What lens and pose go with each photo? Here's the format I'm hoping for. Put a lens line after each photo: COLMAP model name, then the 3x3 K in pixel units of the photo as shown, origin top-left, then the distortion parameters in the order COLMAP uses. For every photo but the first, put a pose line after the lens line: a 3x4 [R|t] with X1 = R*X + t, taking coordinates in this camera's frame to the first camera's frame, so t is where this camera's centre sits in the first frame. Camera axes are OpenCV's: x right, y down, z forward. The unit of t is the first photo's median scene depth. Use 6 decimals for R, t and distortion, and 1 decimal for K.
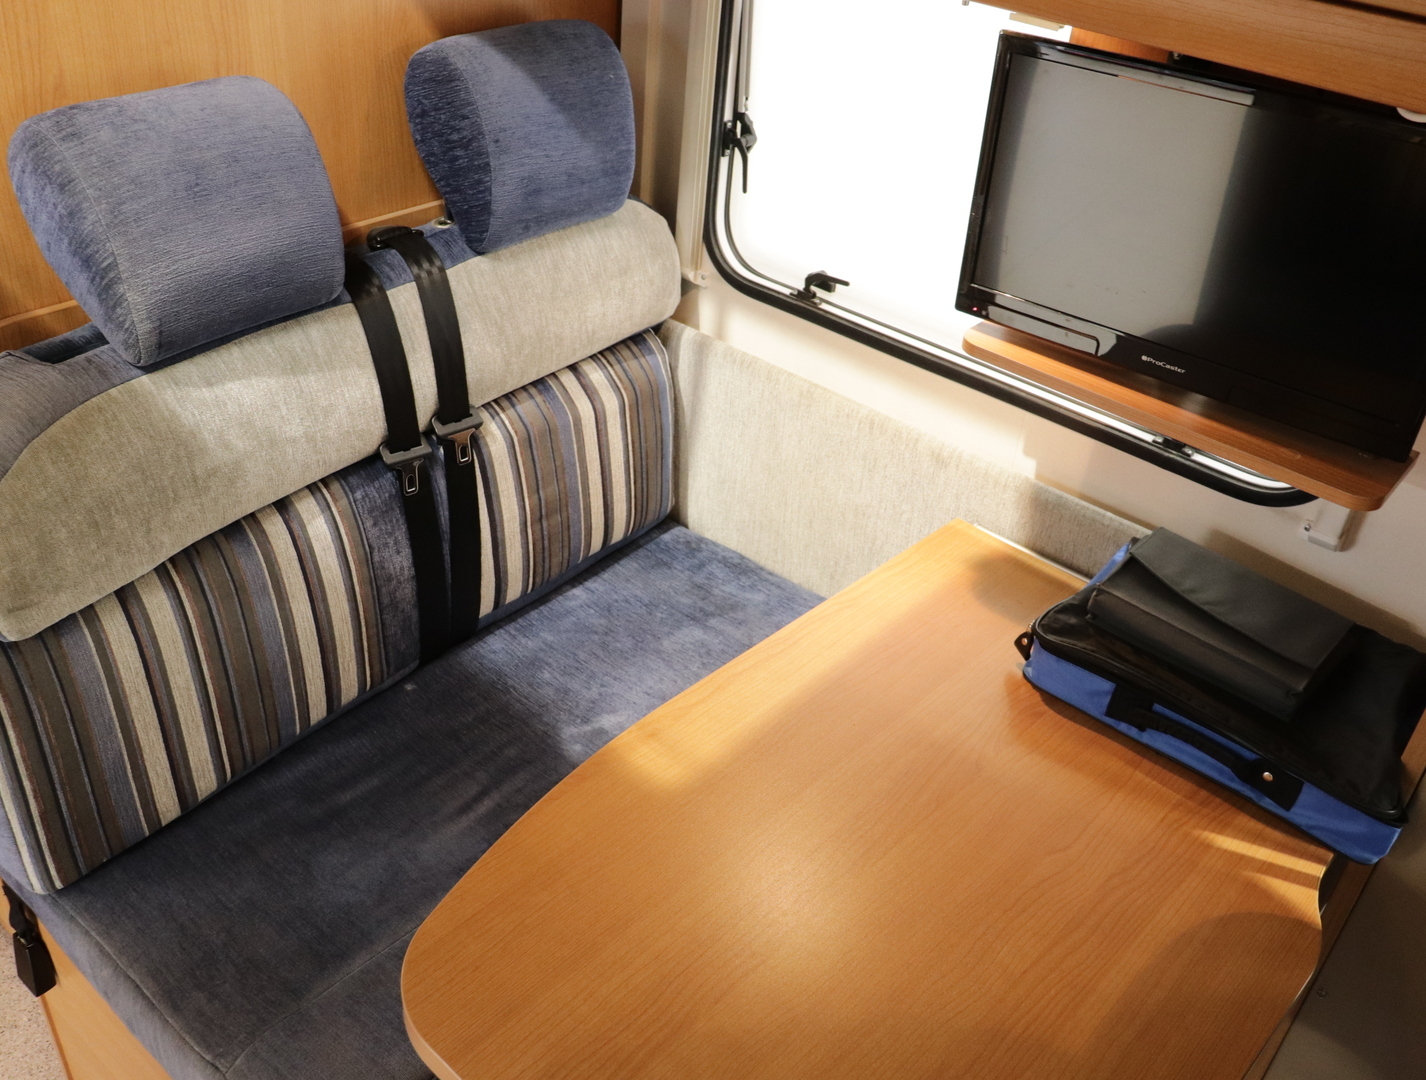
lens RADIAL K [[1326.5, 0, 711.3], [0, 1326.5, 548.5], [0, 0, 1]] dist [0.012050, 0.000000]
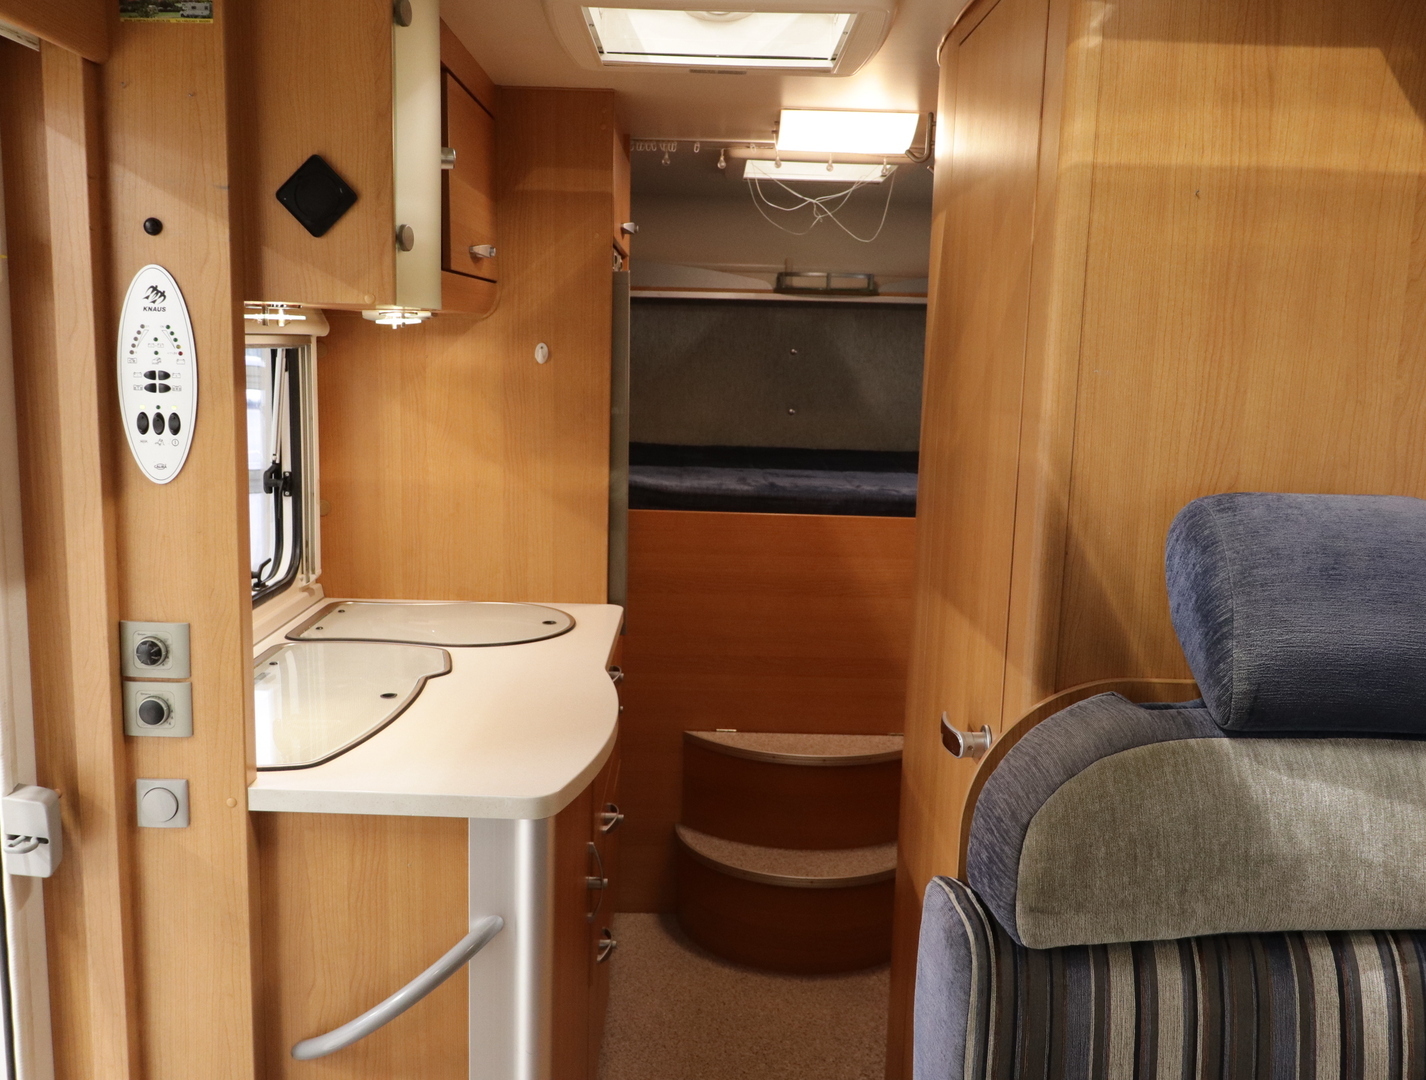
lens RADIAL K [[1326.5, 0, 721.0], [0, 1326.5, 539.3], [0, 0, 1]] dist [0.012050, 0.000000]
pose [[0.666894, 0.065856, -0.742236, 0.046346], [-0.408311, 0.865530, -0.290070, 0.178361], [0.623325, 0.496509, 0.604106, 0.090102]]
